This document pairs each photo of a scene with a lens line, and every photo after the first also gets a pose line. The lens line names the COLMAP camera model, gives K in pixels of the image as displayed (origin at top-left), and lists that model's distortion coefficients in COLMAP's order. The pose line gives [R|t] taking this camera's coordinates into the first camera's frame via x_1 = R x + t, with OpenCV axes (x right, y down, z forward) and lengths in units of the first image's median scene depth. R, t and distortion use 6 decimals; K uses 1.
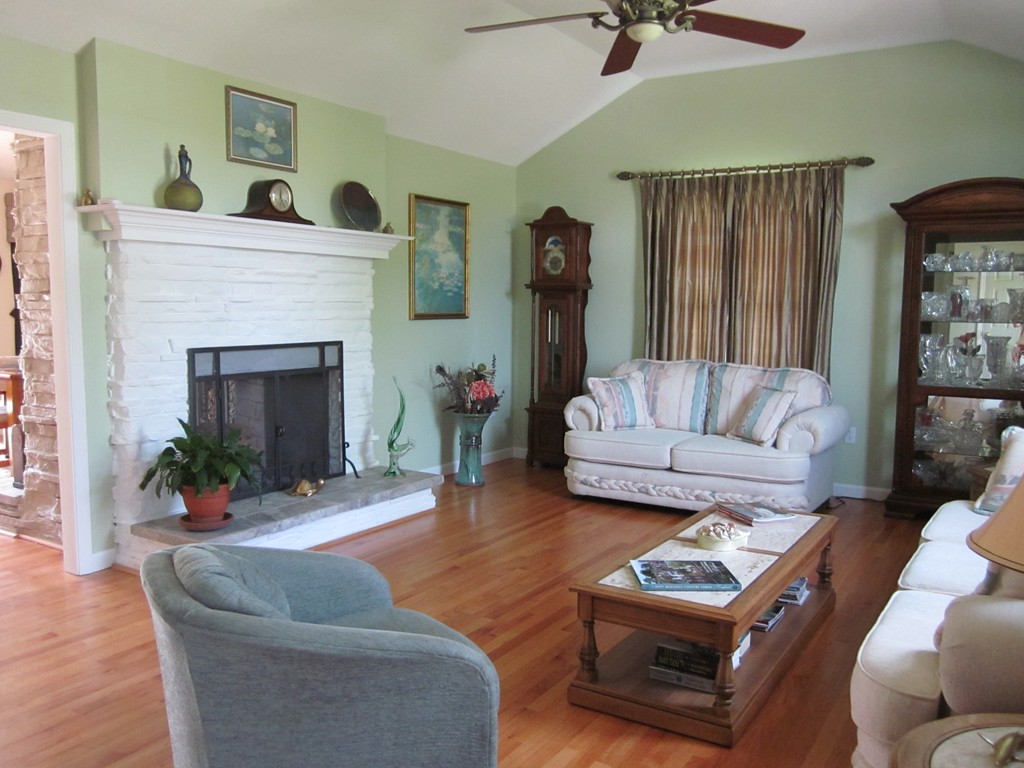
lens RADIAL K [[855.8, 0, 508.8], [0, 855.8, 385.8], [0, 0, 1]] dist [-0.029859, 0.008713]
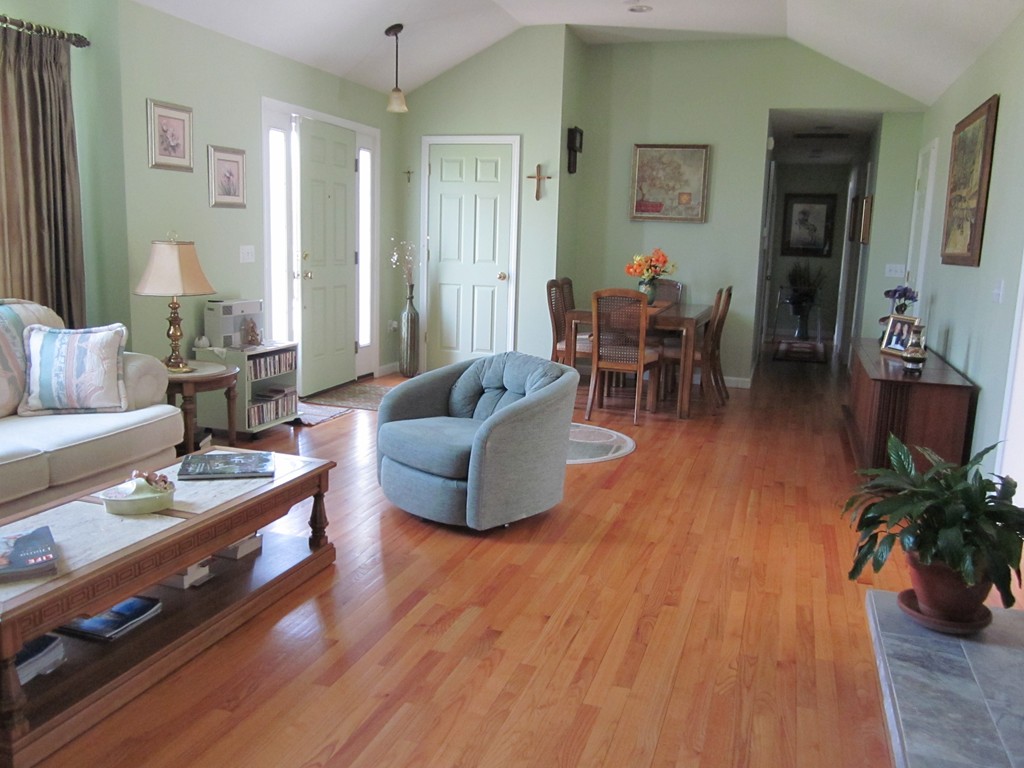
lens RADIAL K [[855.8, 0, 509.0], [0, 855.8, 383.7], [0, 0, 1]] dist [-0.029859, 0.008713]
pose [[-0.969782, -0.000668, -0.243970, 0.060079], [-0.065159, 0.964381, 0.256366, -0.089828], [0.235109, 0.264516, -0.935283, 1.022402]]
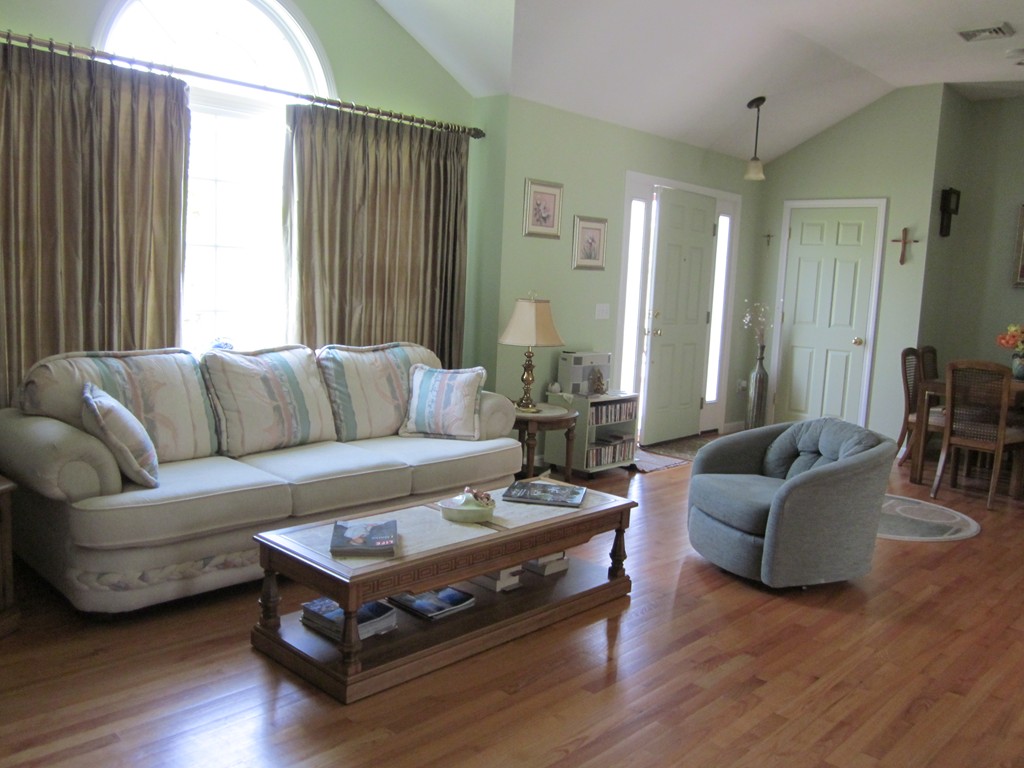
lens RADIAL K [[855.8, 0, 511.9], [0, 855.8, 381.3], [0, 0, 1]] dist [-0.029859, 0.008713]
pose [[-0.979079, -0.081944, 0.186253, 0.013988], [-0.040942, 0.975941, 0.214157, -0.104668], [-0.199321, 0.202051, -0.958878, 1.081706]]
